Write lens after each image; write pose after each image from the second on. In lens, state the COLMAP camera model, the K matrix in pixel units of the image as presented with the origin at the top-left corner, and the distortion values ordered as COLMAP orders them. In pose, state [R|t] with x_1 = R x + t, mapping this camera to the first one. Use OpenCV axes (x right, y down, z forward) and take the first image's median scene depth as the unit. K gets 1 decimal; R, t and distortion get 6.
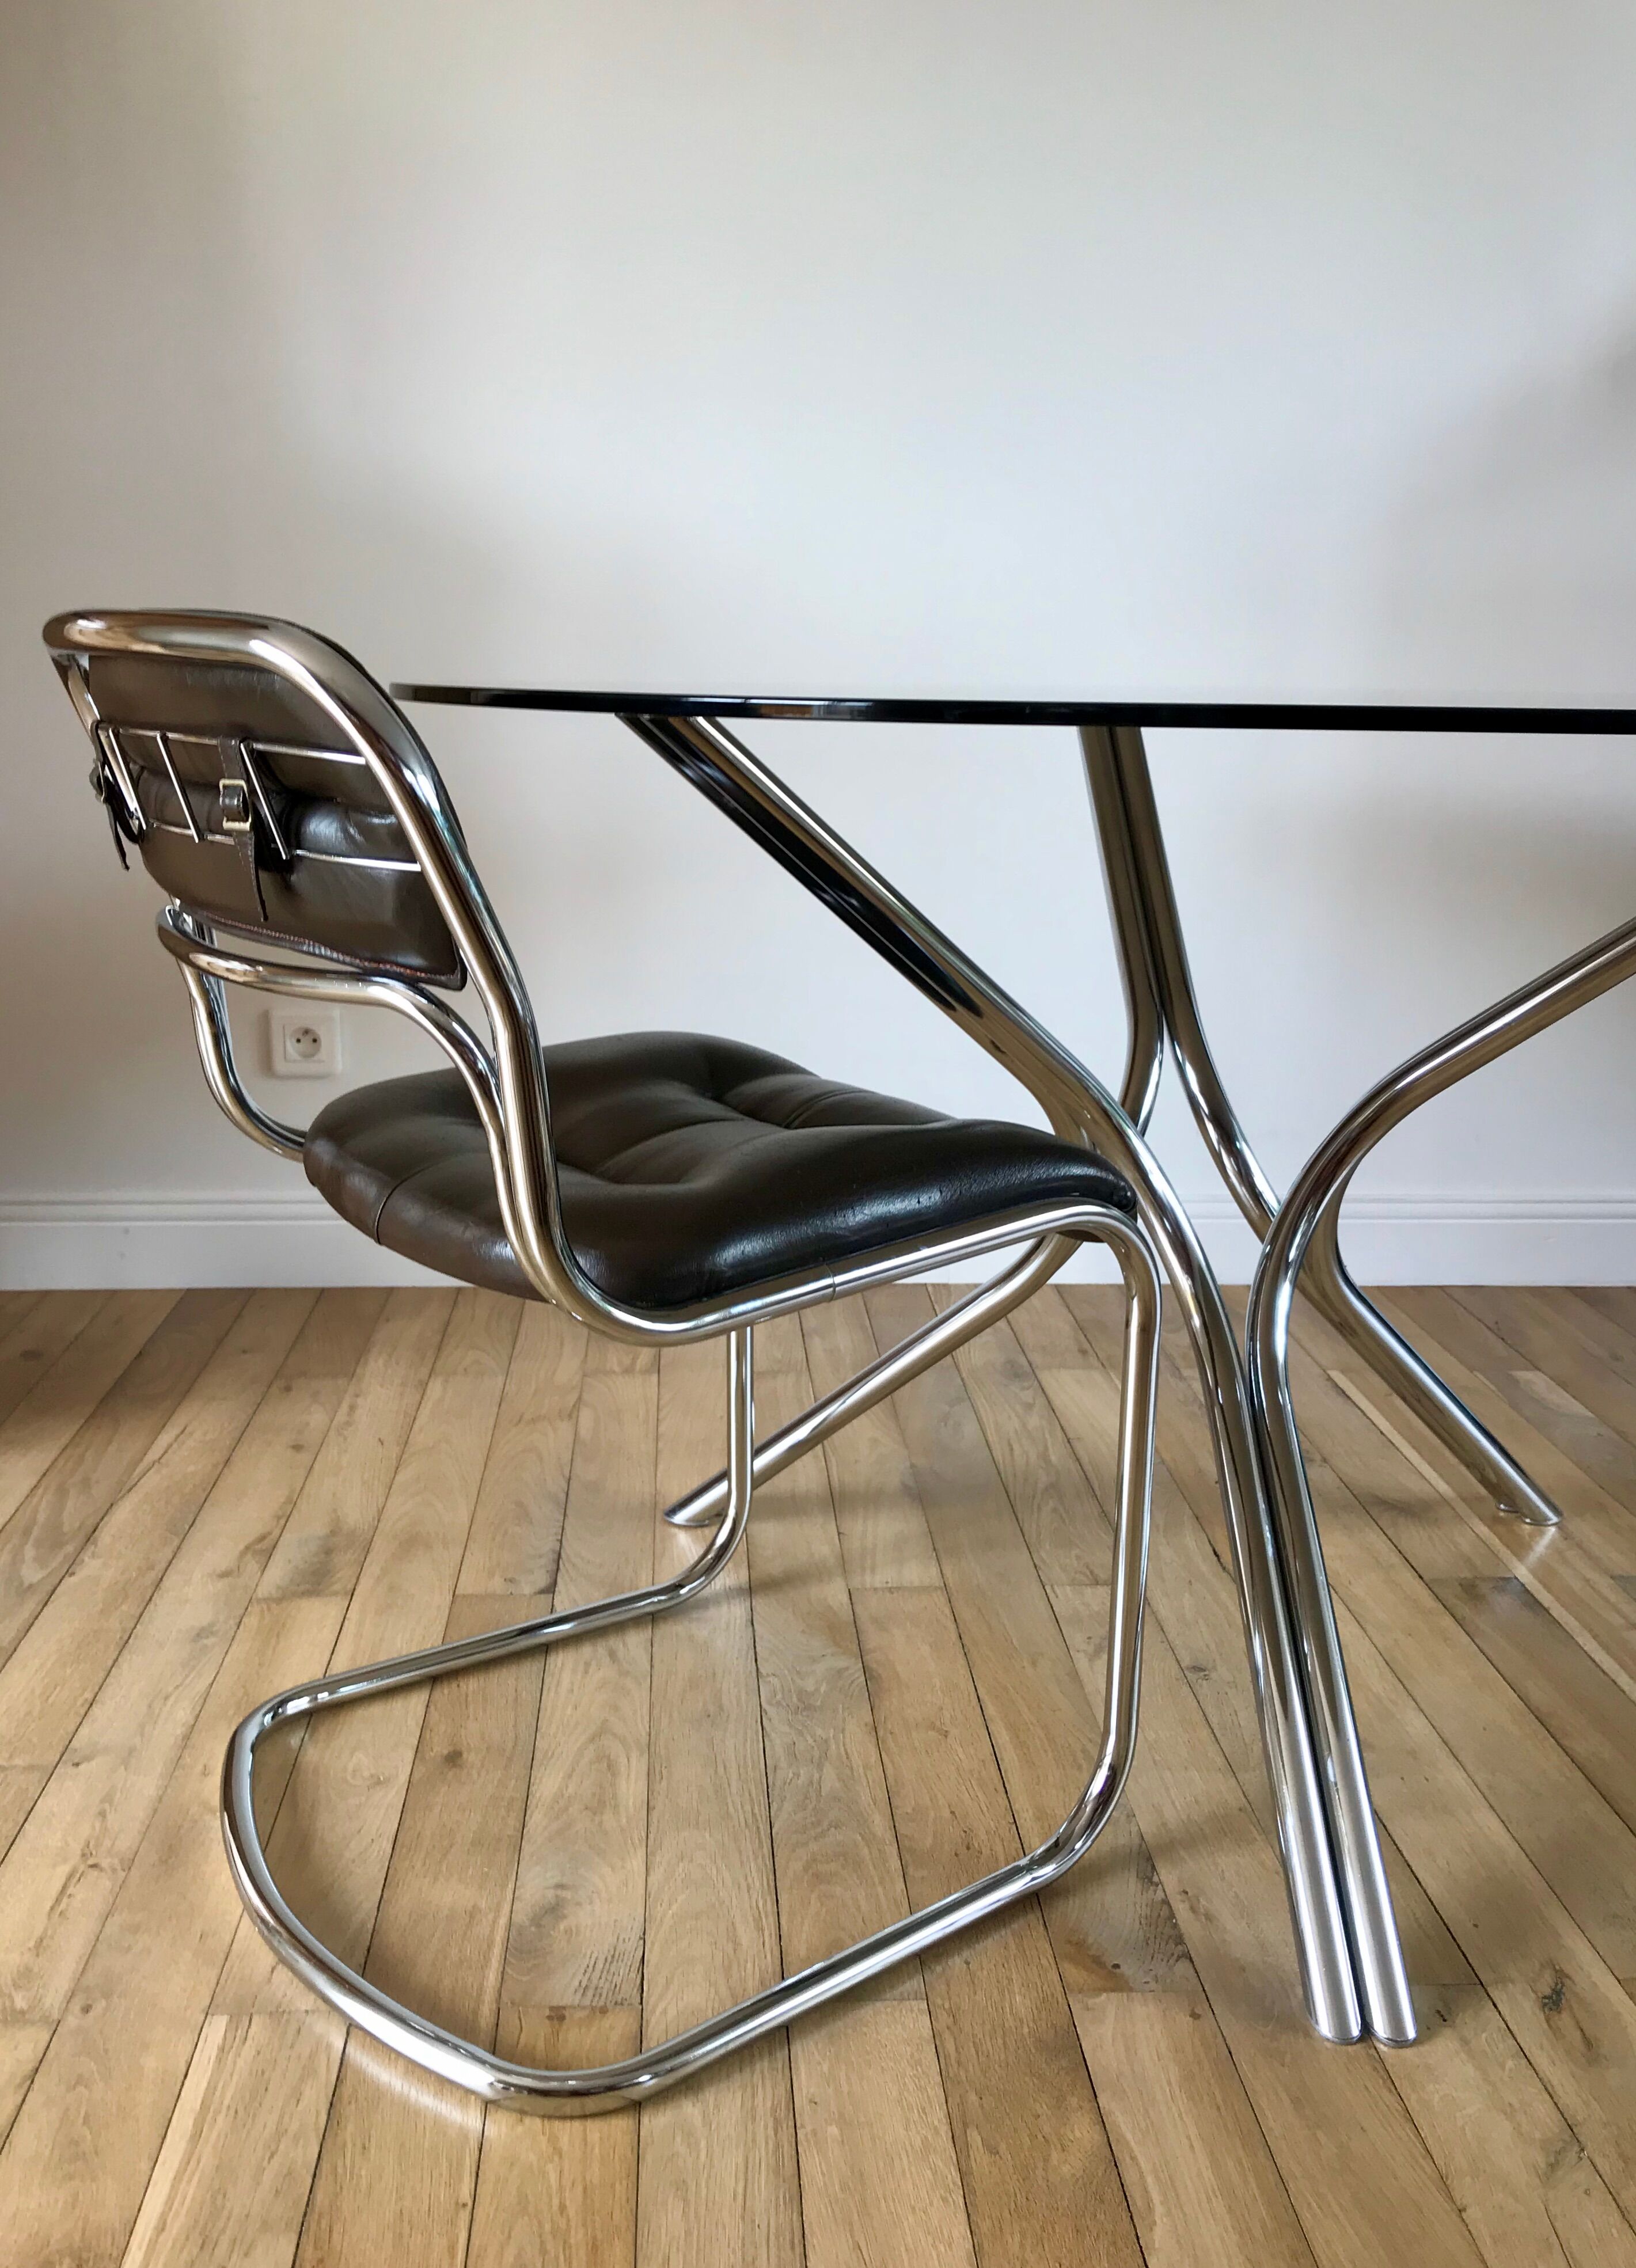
lens RADIAL K [[1896.2, 0, 786.2], [0, 1896.2, 1134.1], [0, 0, 1]] dist [0.015687, 0.008234]
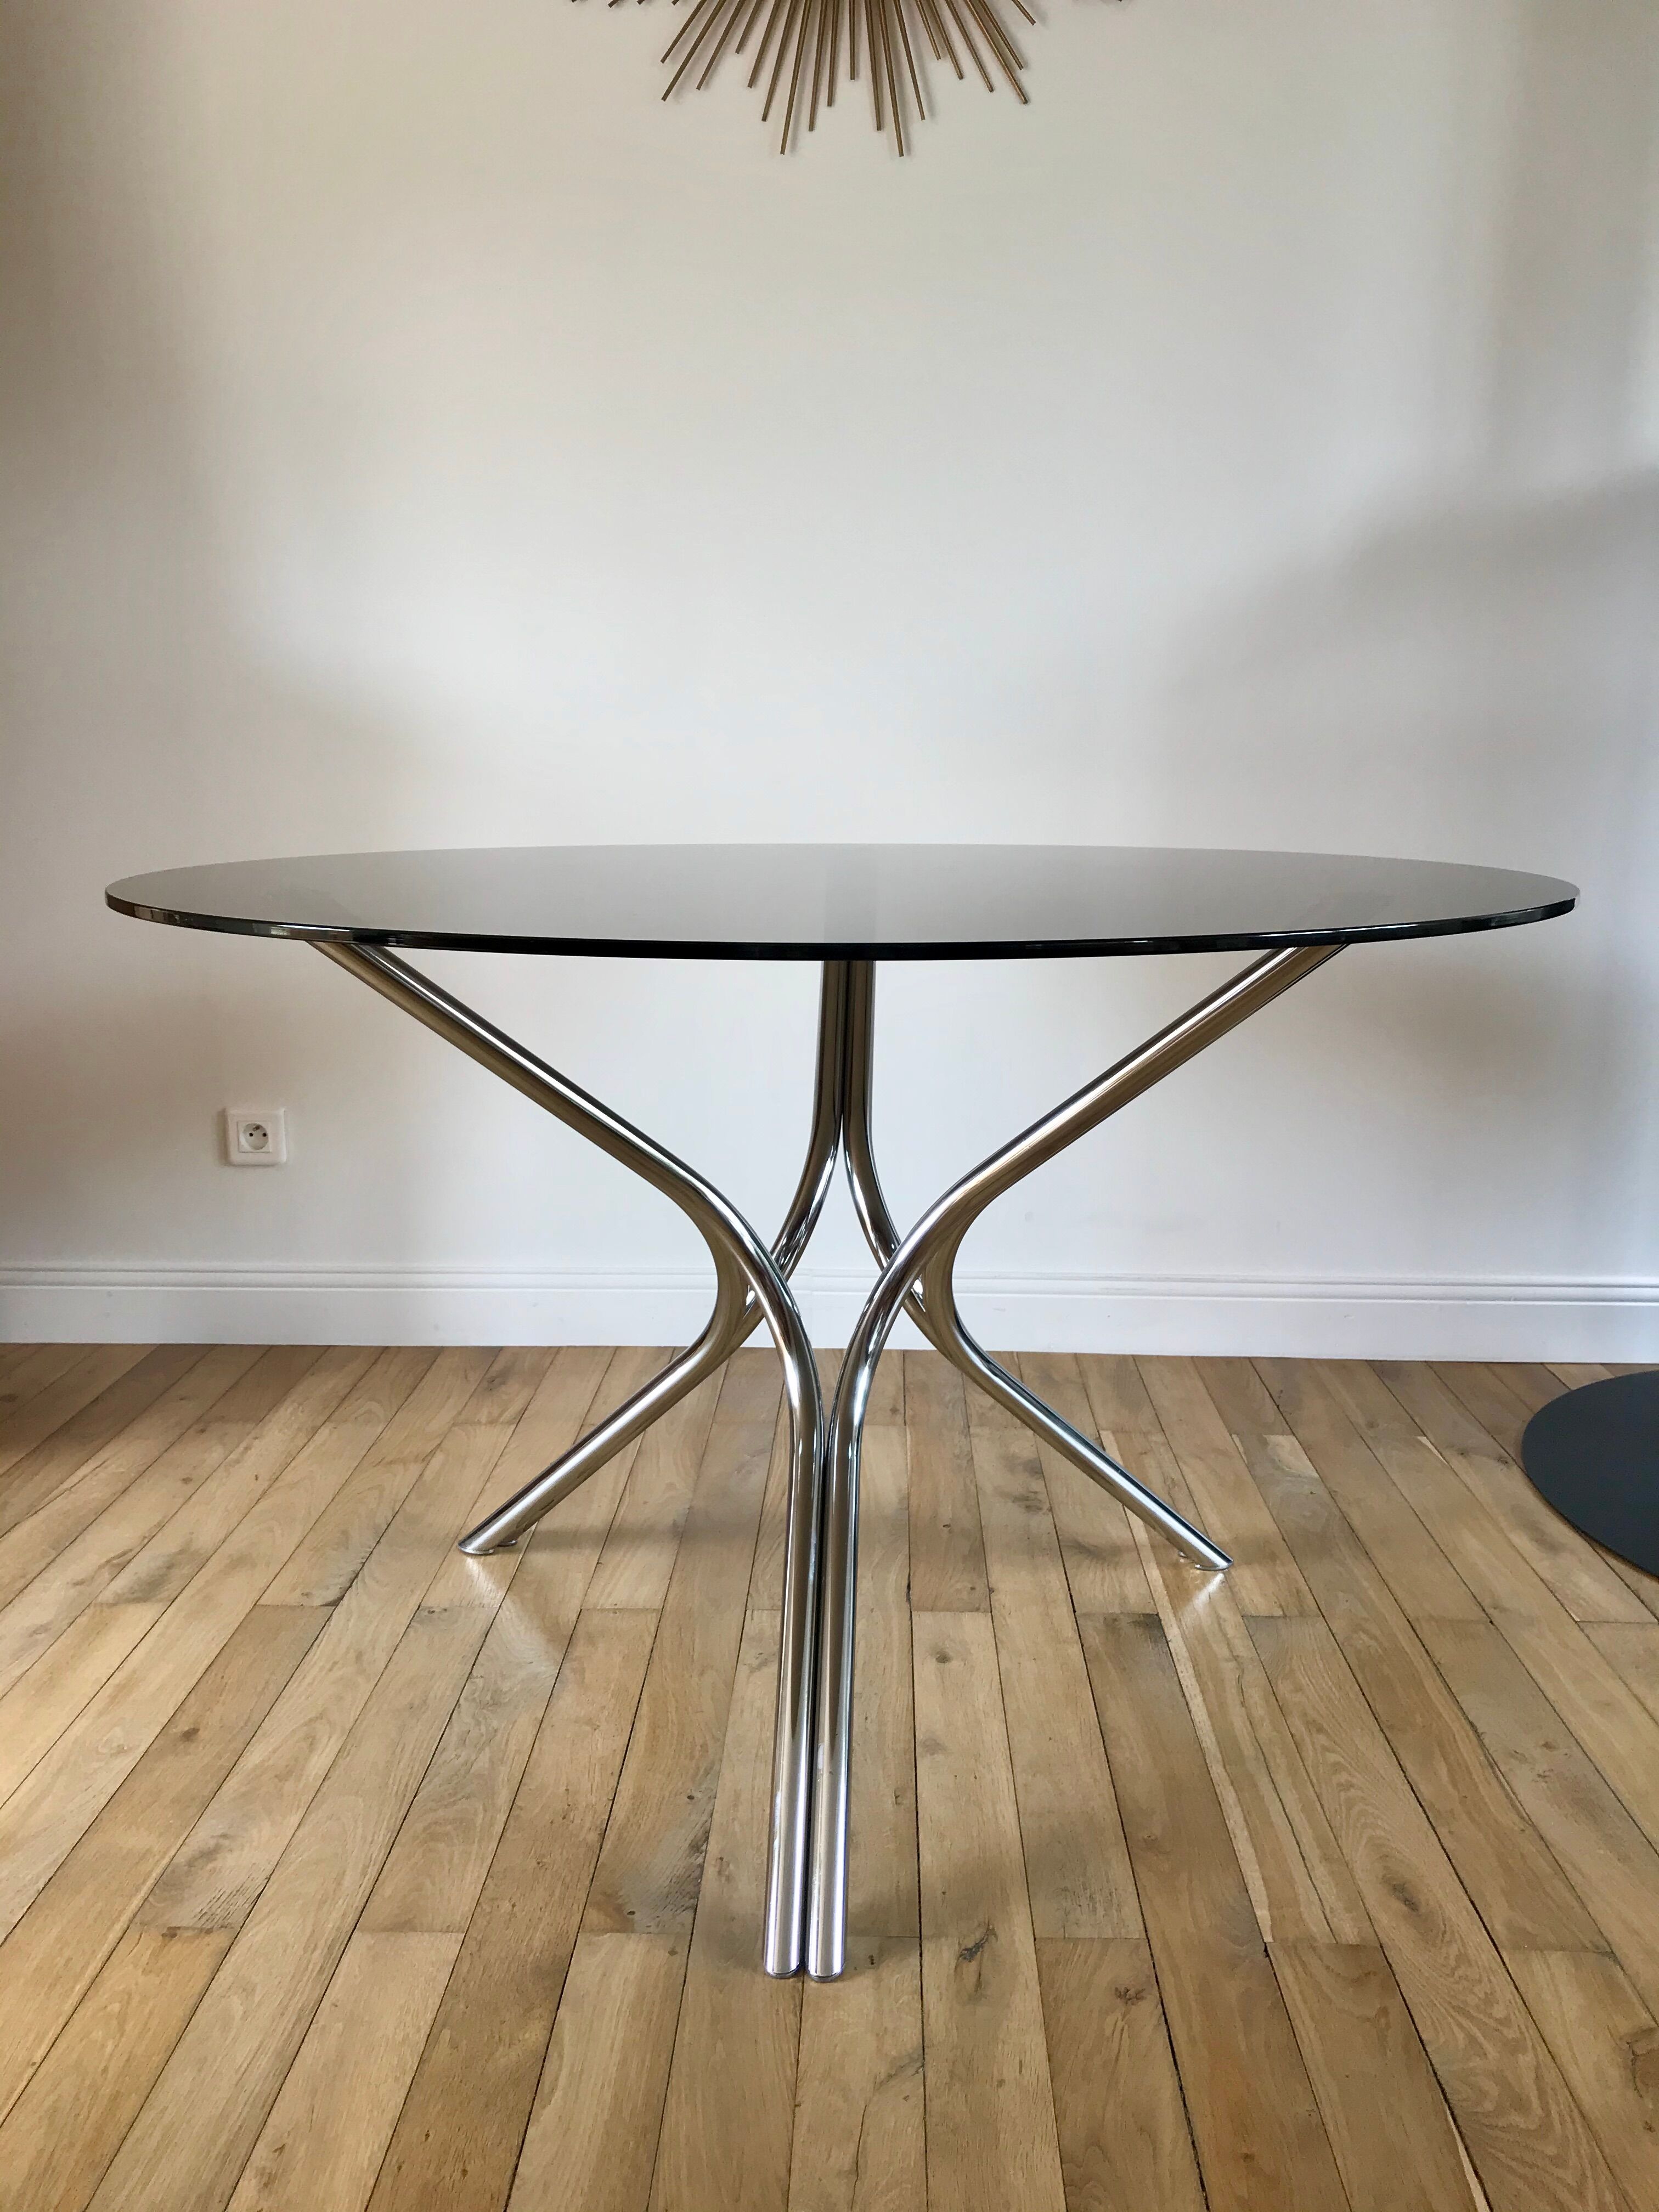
lens RADIAL K [[1810.8, 0, 833.8], [0, 1810.8, 1098.4], [0, 0, 1]] dist [-0.009243, 0.060226]
pose [[0.996450, 0.003464, -0.084113, 0.315586], [-0.008012, 0.998520, -0.053791, -0.022175], [0.083802, 0.054274, 0.995003, -0.147440]]
